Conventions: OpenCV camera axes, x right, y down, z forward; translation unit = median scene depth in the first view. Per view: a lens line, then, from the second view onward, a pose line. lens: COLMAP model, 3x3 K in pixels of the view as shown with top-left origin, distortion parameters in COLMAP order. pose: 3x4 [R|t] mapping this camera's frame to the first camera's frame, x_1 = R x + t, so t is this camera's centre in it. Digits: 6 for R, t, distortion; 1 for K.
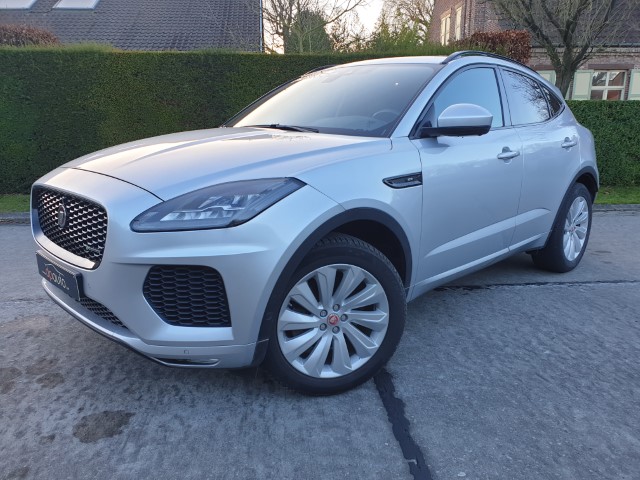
lens RADIAL K [[473.3, 0, 320.0], [0, 473.3, 240.0], [0, 0, 1]] dist [0.010249, -0.000893]
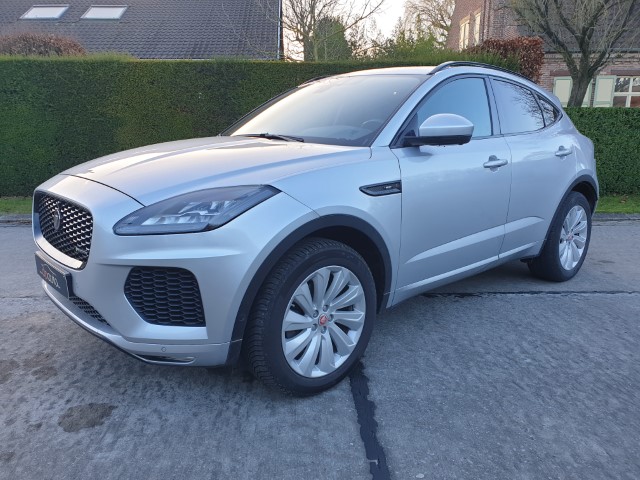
lens RADIAL K [[473.3, 0, 320.0], [0, 473.3, 240.0], [0, 0, 1]] dist [0.010249, -0.000893]
pose [[0.998381, 0.015269, -0.054789, 0.096888], [-0.015766, 0.999838, -0.008660, -0.003198], [0.054648, 0.009510, 0.998460, -0.030915]]
